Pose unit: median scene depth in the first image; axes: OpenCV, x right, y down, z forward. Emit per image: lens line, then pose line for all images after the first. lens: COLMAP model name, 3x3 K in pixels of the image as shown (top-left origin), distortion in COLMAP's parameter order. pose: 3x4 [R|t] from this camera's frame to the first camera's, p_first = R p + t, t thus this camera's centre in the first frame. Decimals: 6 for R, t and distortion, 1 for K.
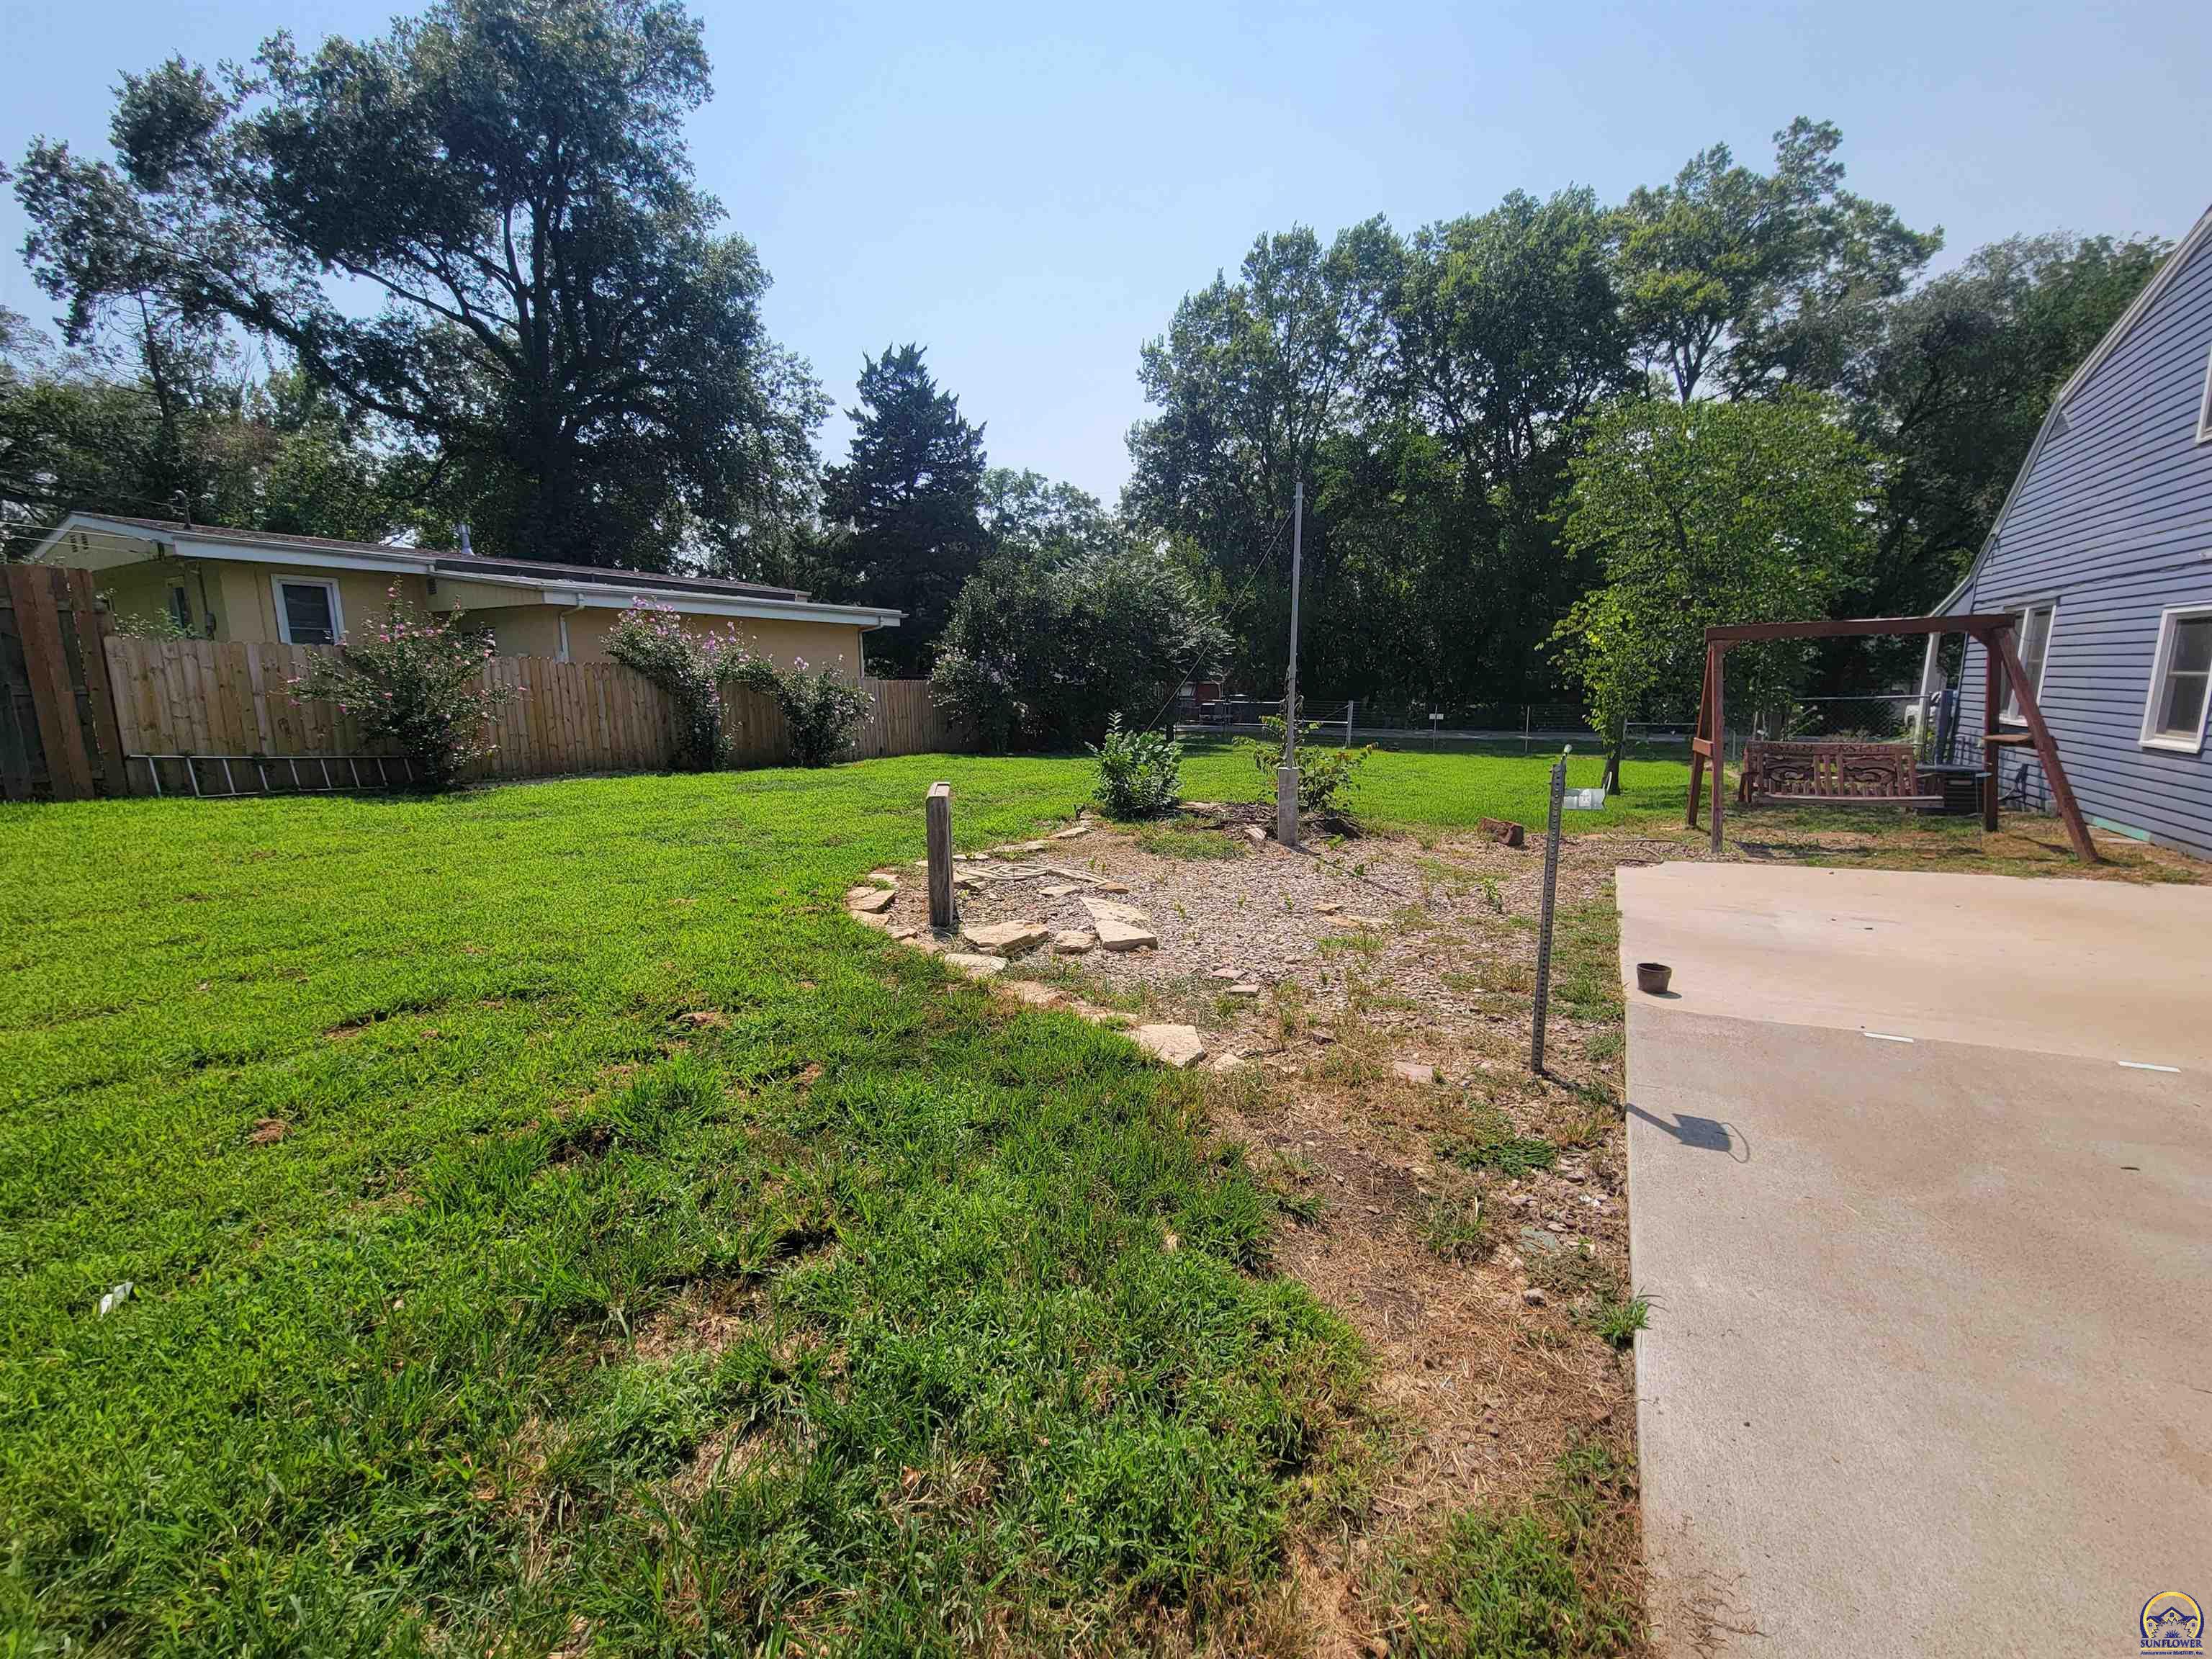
lens RADIAL K [[896.7, 0, 1101.5], [0, 896.7, 832.2], [0, 0, 1]] dist [0.001406, -0.004320]
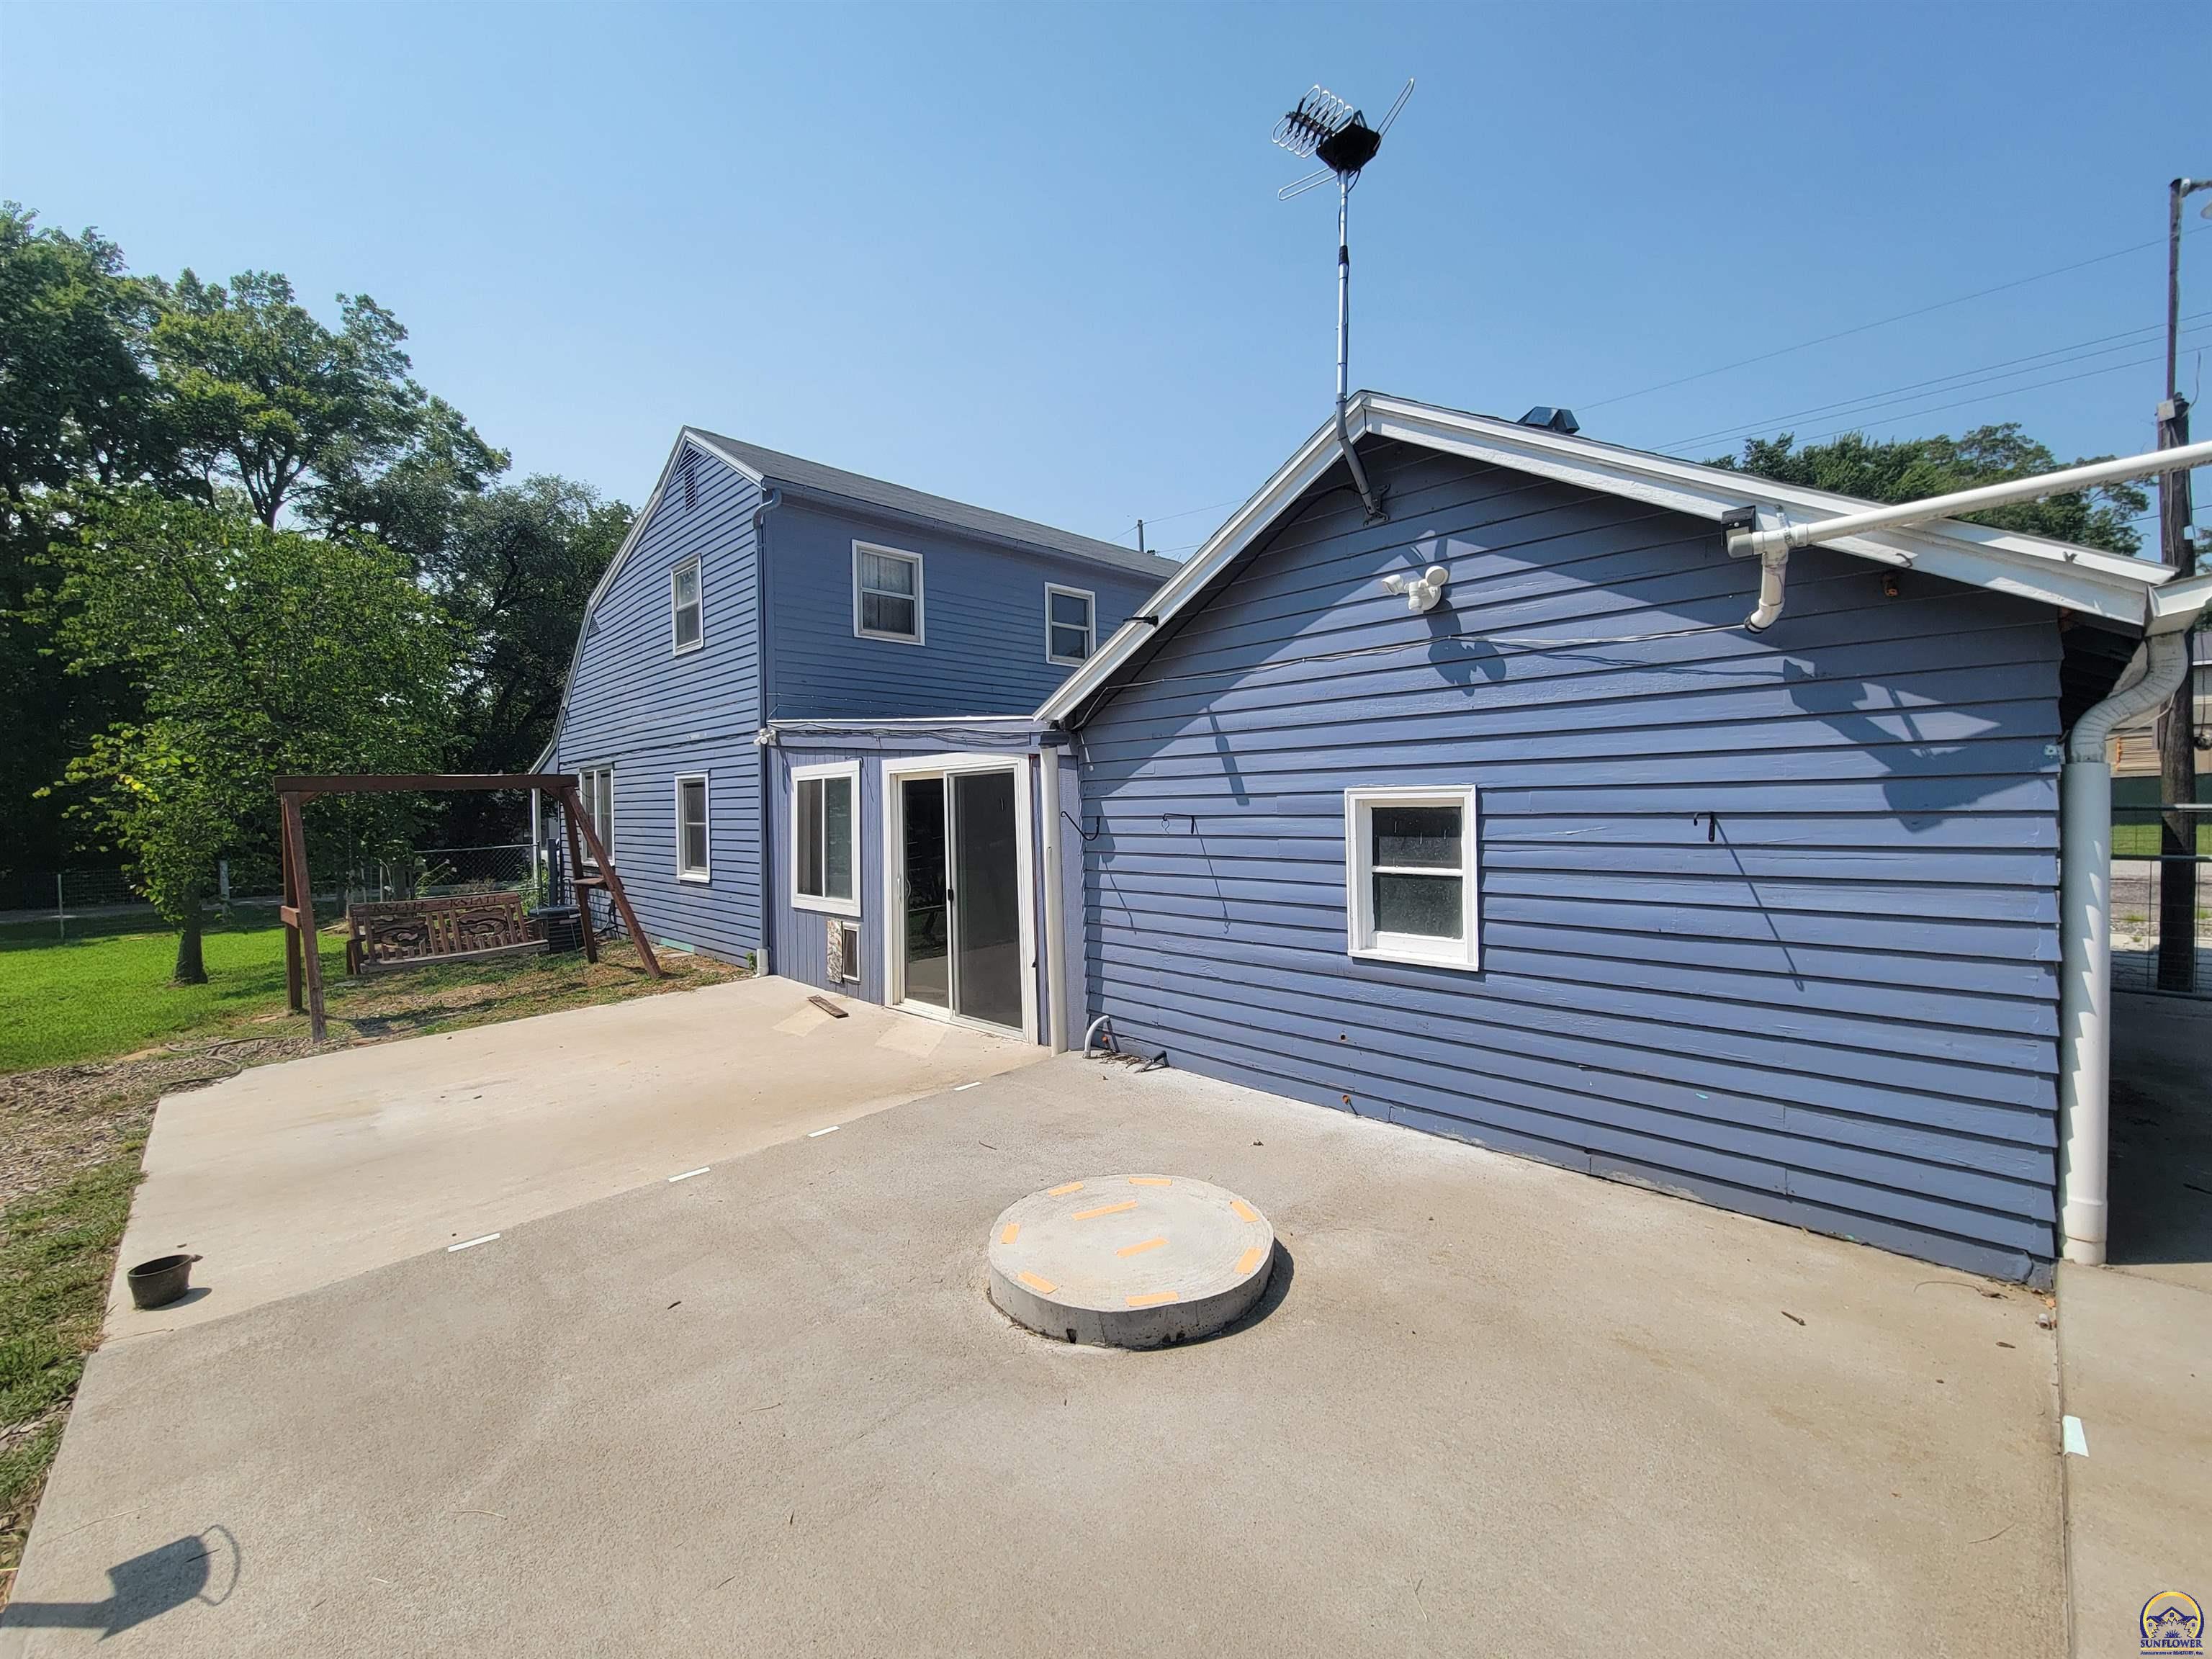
lens RADIAL K [[875.2, 0, 1063.2], [0, 875.2, 801.0], [0, 0, 1]] dist [0.060972, 0.000078]
pose [[0.323260, 0.009375, 0.946264, 0.090841], [0.176320, 0.981843, -0.069962, -0.013818], [-0.929739, 0.189461, 0.315738, 0.040502]]
